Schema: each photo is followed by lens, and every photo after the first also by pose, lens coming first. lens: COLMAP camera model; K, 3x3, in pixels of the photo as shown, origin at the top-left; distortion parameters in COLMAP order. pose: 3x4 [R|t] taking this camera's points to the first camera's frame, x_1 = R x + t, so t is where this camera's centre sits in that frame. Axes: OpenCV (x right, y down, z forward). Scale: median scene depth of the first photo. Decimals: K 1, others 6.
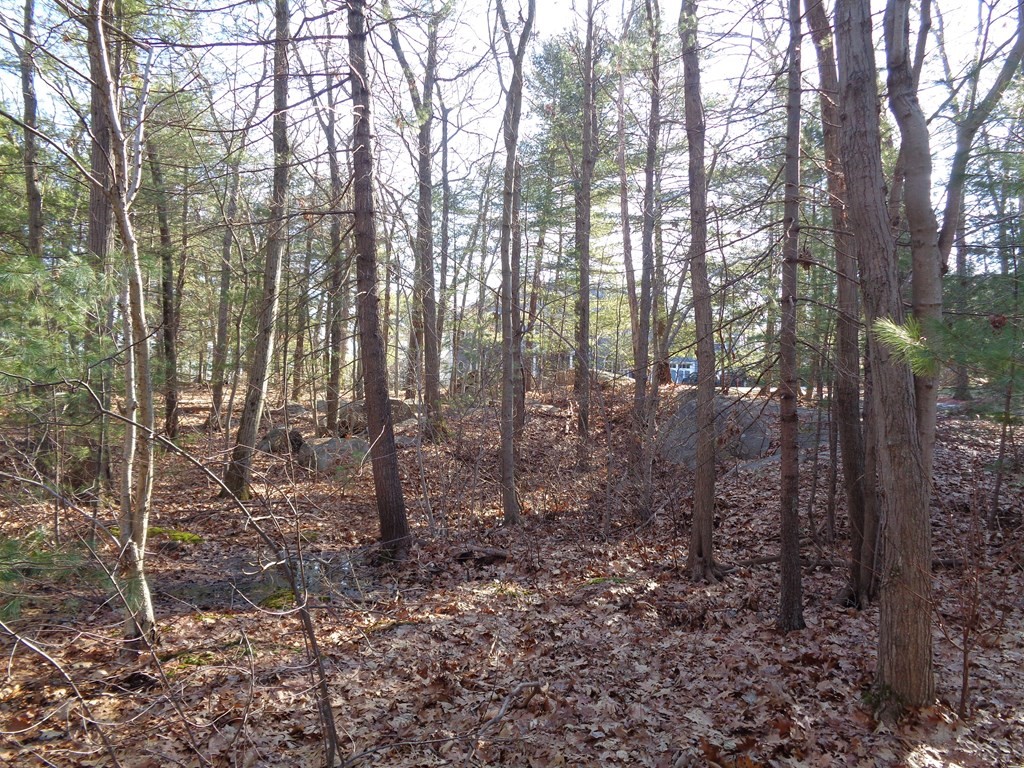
lens RADIAL K [[769.1, 0, 515.0], [0, 769.1, 382.7], [0, 0, 1]] dist [0.005837, 0.002769]
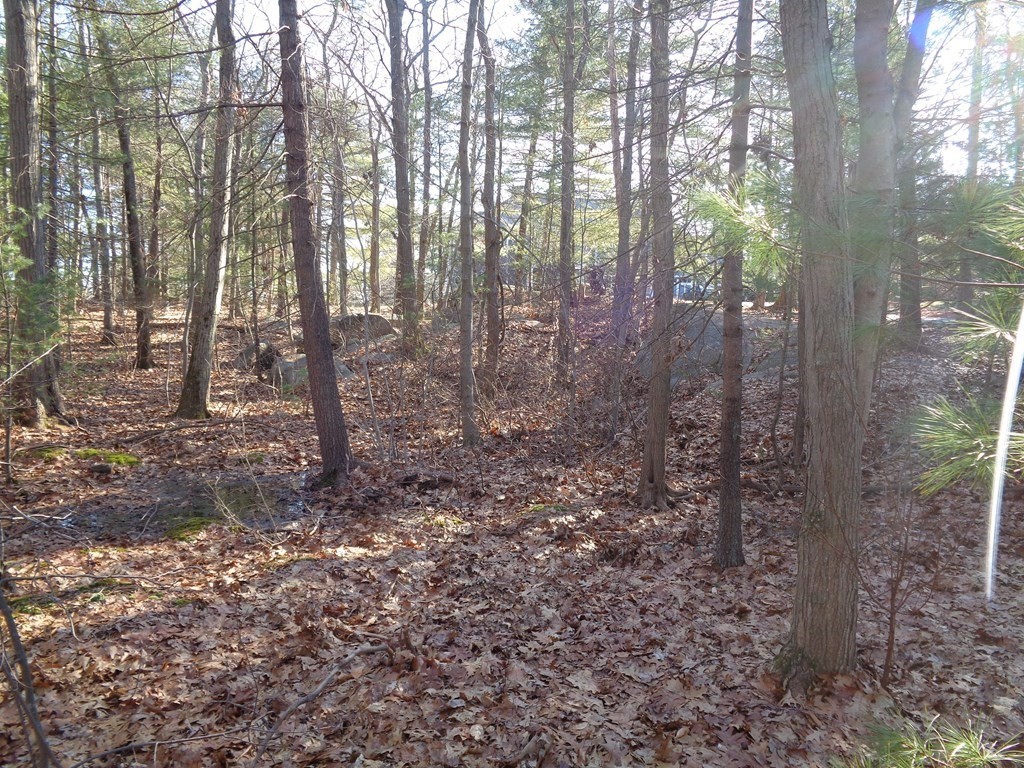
lens RADIAL K [[769.1, 0, 510.4], [0, 769.1, 382.7], [0, 0, 1]] dist [0.005837, 0.002769]
pose [[0.999937, -0.000778, -0.011157, 0.106672], [0.001993, 0.994010, 0.109274, 0.005638], [0.011005, -0.109289, 0.993949, 0.114278]]
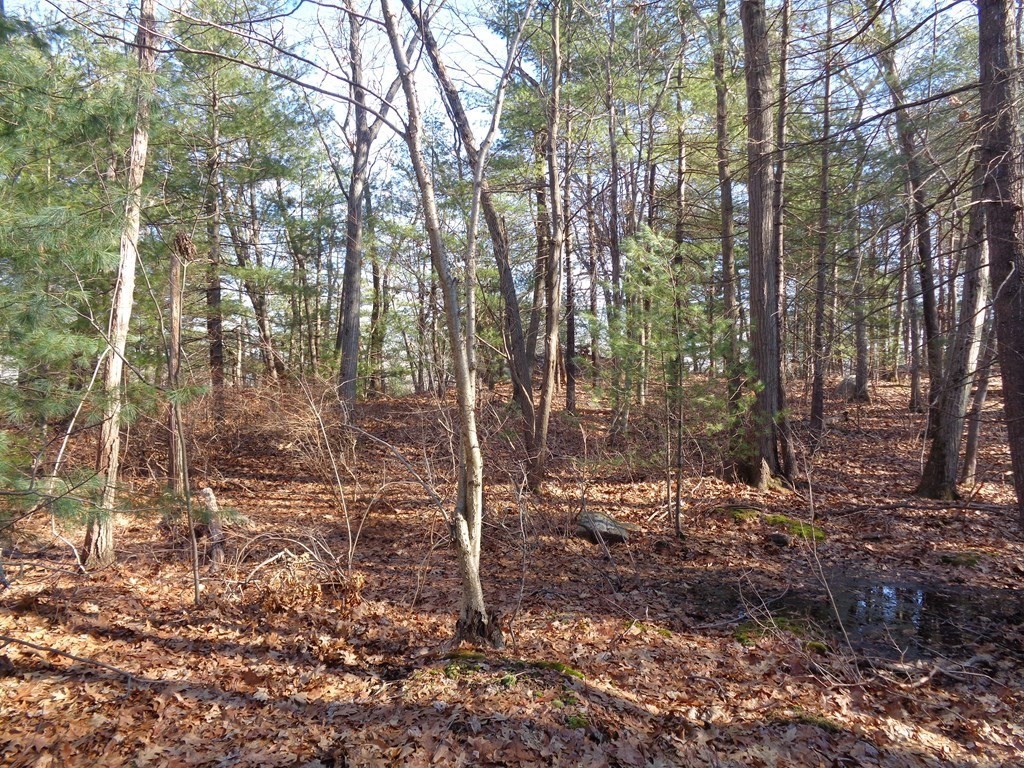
lens RADIAL K [[769.1, 0, 512.8], [0, 769.1, 383.9], [0, 0, 1]] dist [0.005837, 0.002769]
pose [[0.511208, -0.005772, -0.859437, 0.245014], [0.022929, 0.999713, 0.006925, 0.035771], [0.859151, -0.023246, 0.511194, 0.470454]]
